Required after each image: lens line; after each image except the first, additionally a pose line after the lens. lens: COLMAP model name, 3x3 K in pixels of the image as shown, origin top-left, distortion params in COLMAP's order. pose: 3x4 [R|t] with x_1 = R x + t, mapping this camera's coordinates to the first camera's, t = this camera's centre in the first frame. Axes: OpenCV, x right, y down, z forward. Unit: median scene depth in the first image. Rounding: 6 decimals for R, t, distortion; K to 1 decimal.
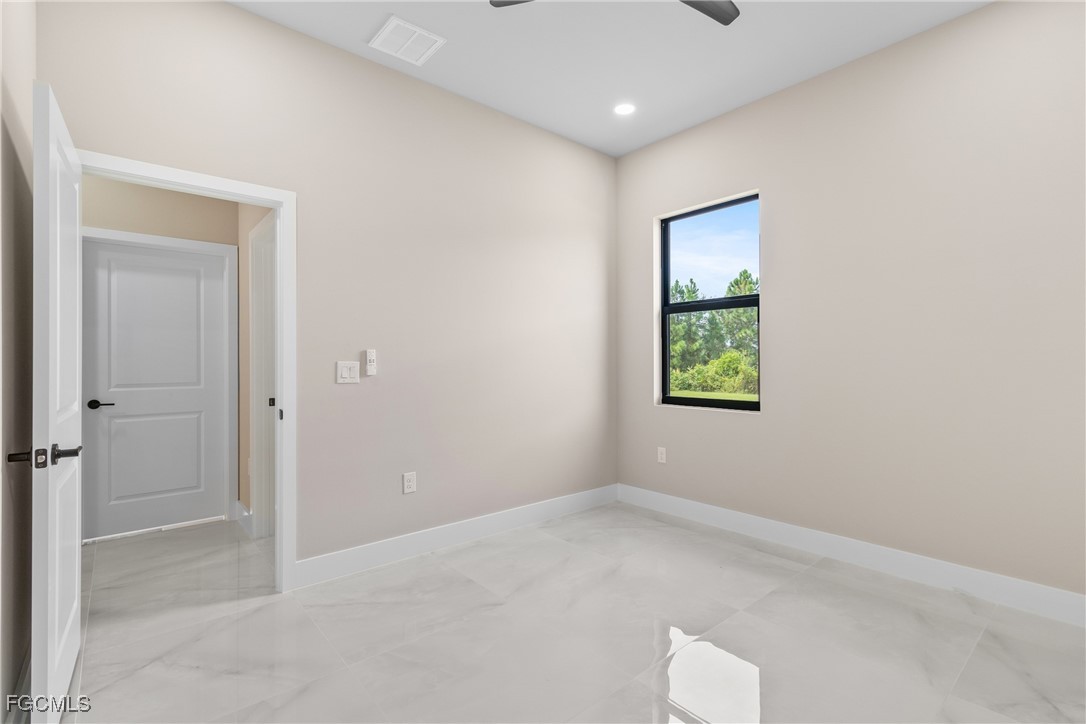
lens RADIAL K [[504.2, 0, 547.7], [0, 504.2, 355.7], [0, 0, 1]] dist [-0.000322, 0.000273]
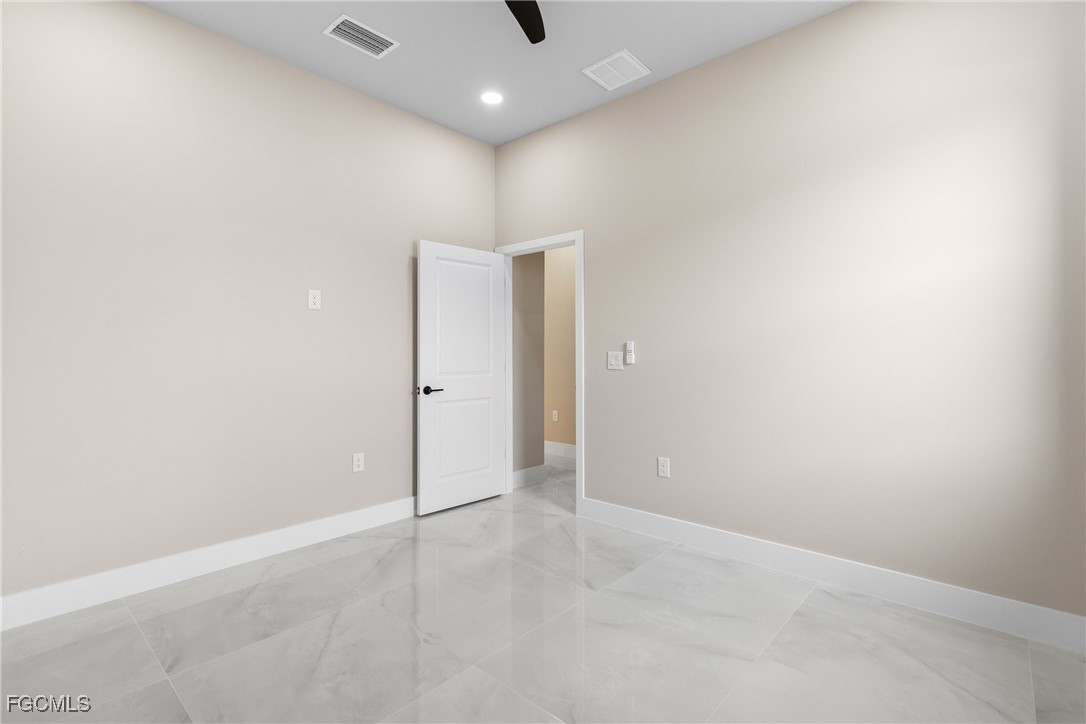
lens RADIAL K [[506.3, 0, 548.6], [0, 506.3, 346.2], [0, 0, 1]] dist [-0.000163, 0.000074]
pose [[0.115426, -0.013622, -0.993223, 0.795827], [0.014833, 0.999818, -0.011988, 0.009755], [0.993205, -0.013348, 0.115607, 0.687357]]
